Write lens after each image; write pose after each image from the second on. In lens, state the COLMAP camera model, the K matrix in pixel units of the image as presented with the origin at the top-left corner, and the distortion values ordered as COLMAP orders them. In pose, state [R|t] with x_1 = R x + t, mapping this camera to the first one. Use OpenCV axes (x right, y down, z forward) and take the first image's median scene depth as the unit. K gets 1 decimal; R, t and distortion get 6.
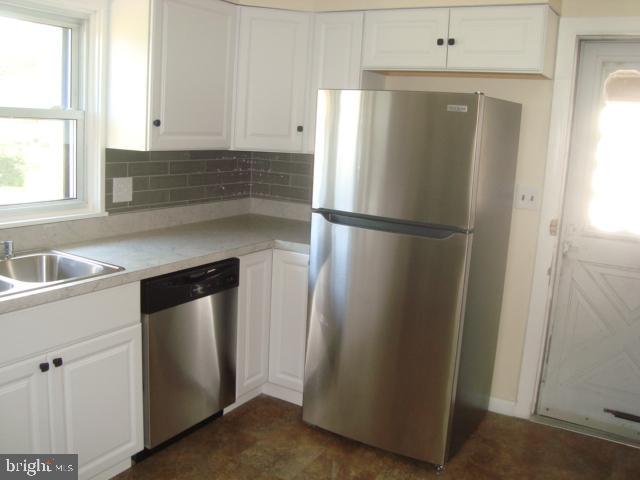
lens RADIAL K [[615.3, 0, 317.7], [0, 615.3, 231.3], [0, 0, 1]] dist [-0.234543, 0.273034]
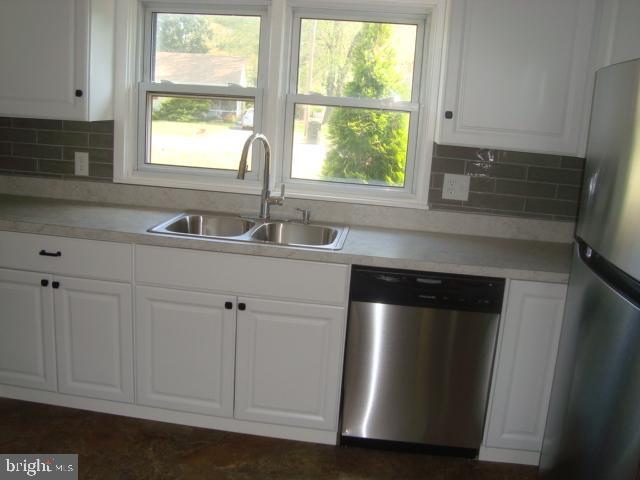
lens RADIAL K [[615.3, 0, 317.7], [0, 615.3, 231.3], [0, 0, 1]] dist [-0.234543, 0.273034]
pose [[0.410285, 0.164150, -0.897062, 0.484310], [-0.196650, 0.976450, 0.088735, -0.044624], [0.890503, 0.140001, 0.432903, 0.410125]]
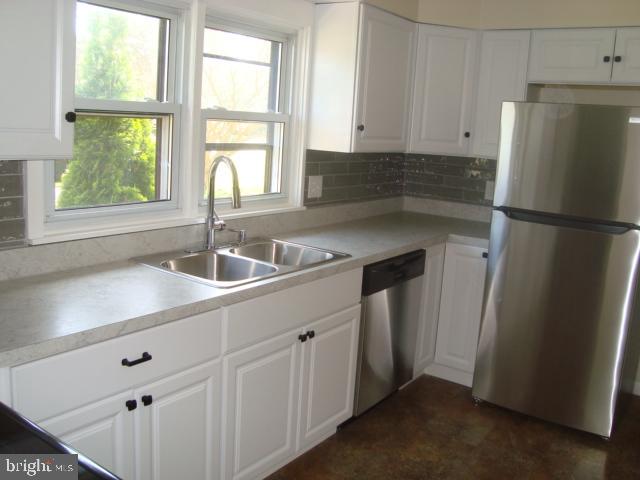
lens RADIAL K [[615.3, 0, 317.7], [0, 615.3, 231.3], [0, 0, 1]] dist [-0.234543, 0.273034]
pose [[0.996409, 0.017174, -0.082916, -0.233546], [-0.017197, 0.999852, 0.000433, 0.013455], [0.082911, 0.000995, 0.996556, -0.133258]]
